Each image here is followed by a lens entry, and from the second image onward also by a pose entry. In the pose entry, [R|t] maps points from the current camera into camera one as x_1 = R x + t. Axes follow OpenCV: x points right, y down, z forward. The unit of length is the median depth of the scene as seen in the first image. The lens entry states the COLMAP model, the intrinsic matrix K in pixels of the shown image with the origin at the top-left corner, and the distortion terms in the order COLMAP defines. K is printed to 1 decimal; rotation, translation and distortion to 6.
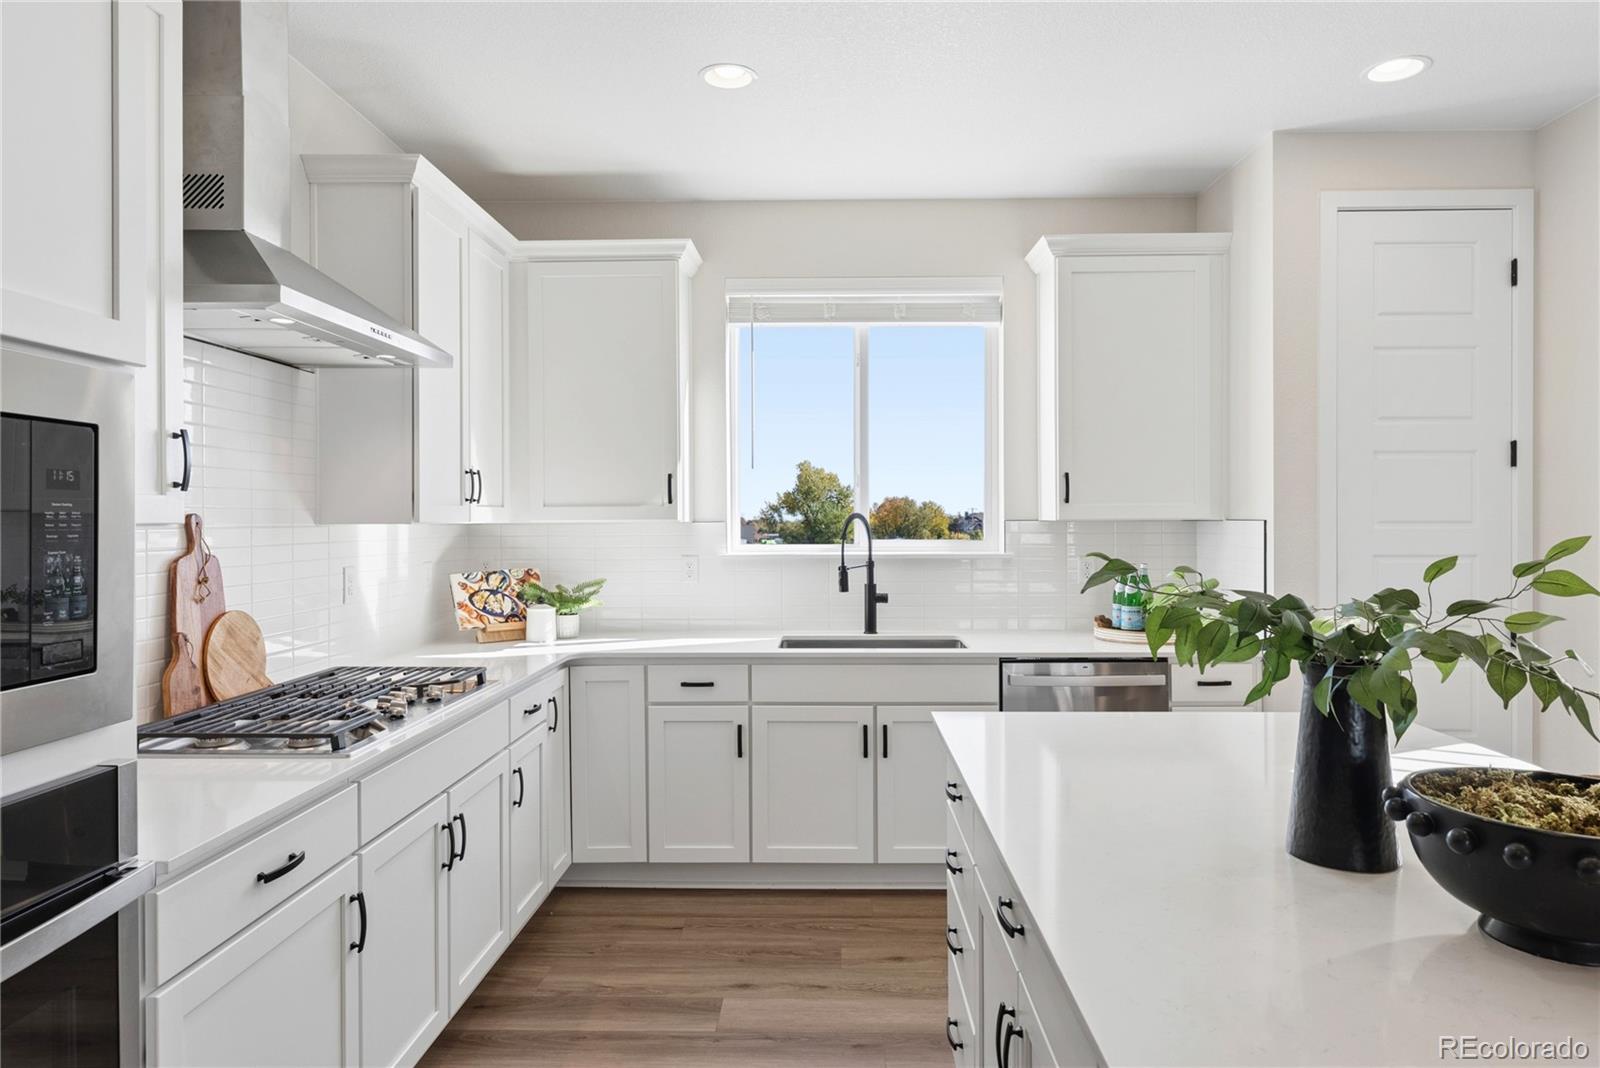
lens RADIAL K [[974.5, 0, 804.4], [0, 974.5, 522.0], [0, 0, 1]] dist [0.001439, 0.002084]
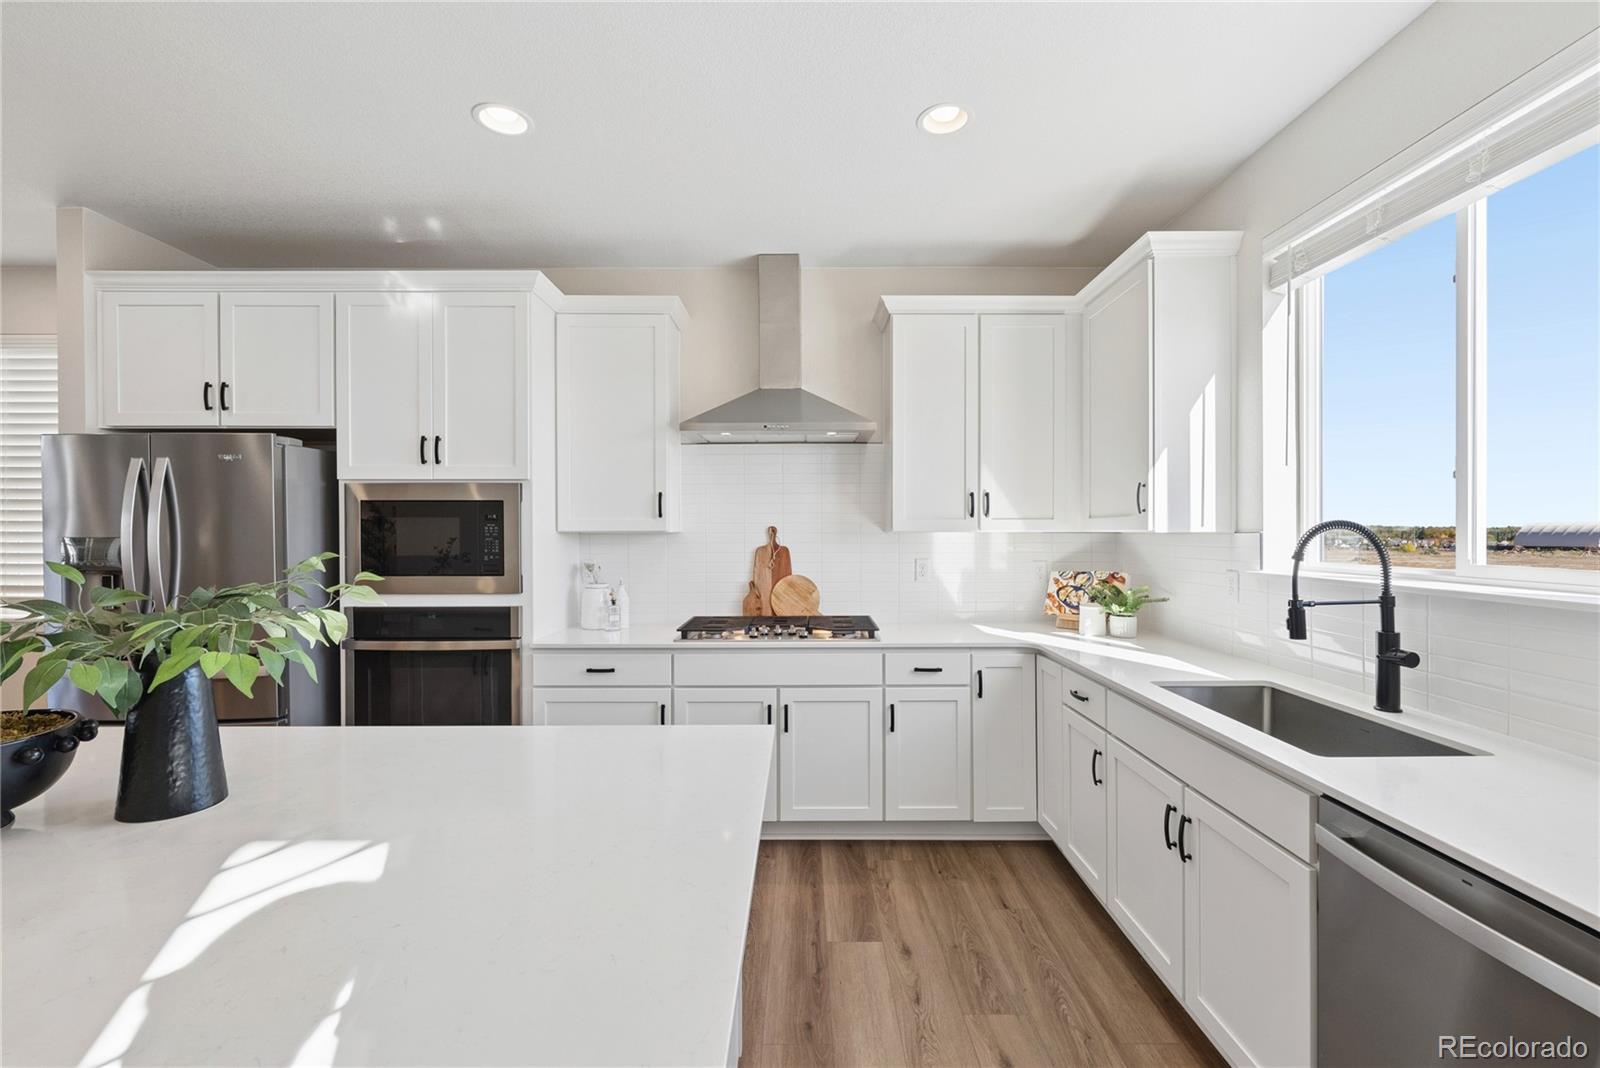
lens RADIAL K [[673.9, 0, 808.4], [0, 673.9, 532.6], [0, 0, 1]] dist [-0.001909, -0.000239]
pose [[0.033338, 0.008074, -0.999412, 0.581350], [-0.002588, 0.999965, 0.007992, -0.004411], [0.999441, 0.002320, 0.033357, 0.721664]]
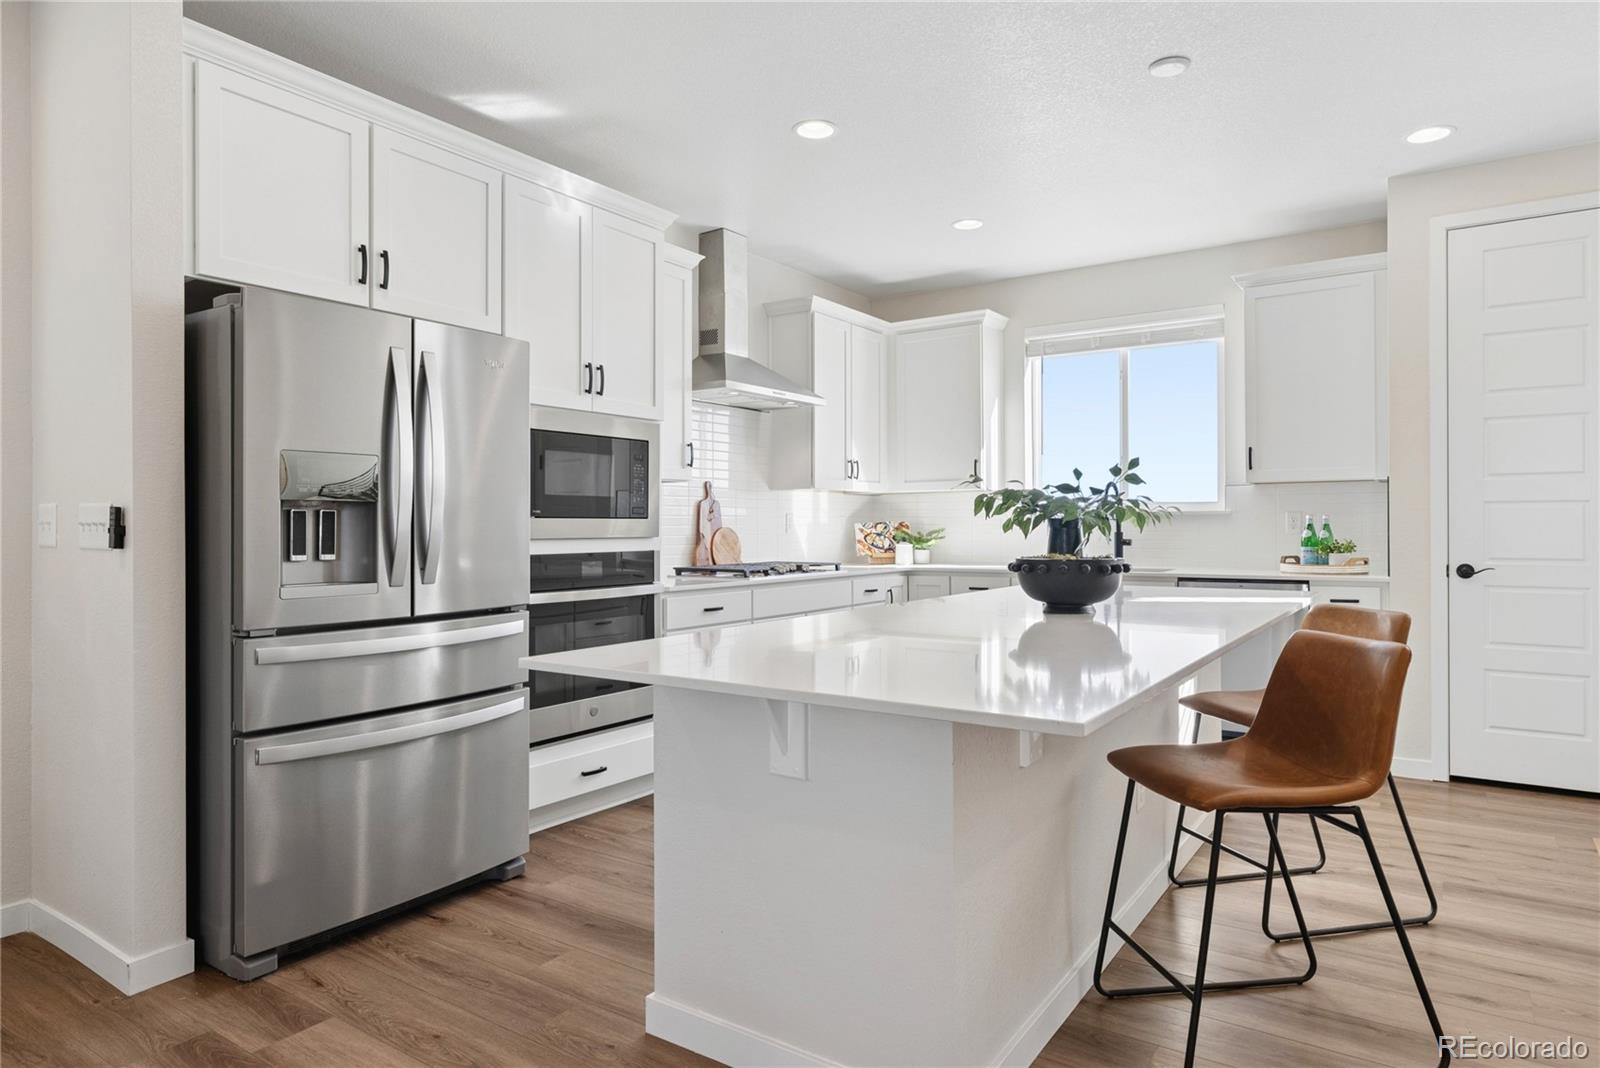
lens RADIAL K [[944.6, 0, 800.0], [0, 944.6, 534.0], [0, 0, 1]] dist [0.001319, 0.000125]
pose [[0.839483, 0.004238, -0.543369, 0.507054], [-0.000675, 0.999977, 0.006756, 0.067972], [0.543385, -0.005305, 0.839467, -0.489711]]
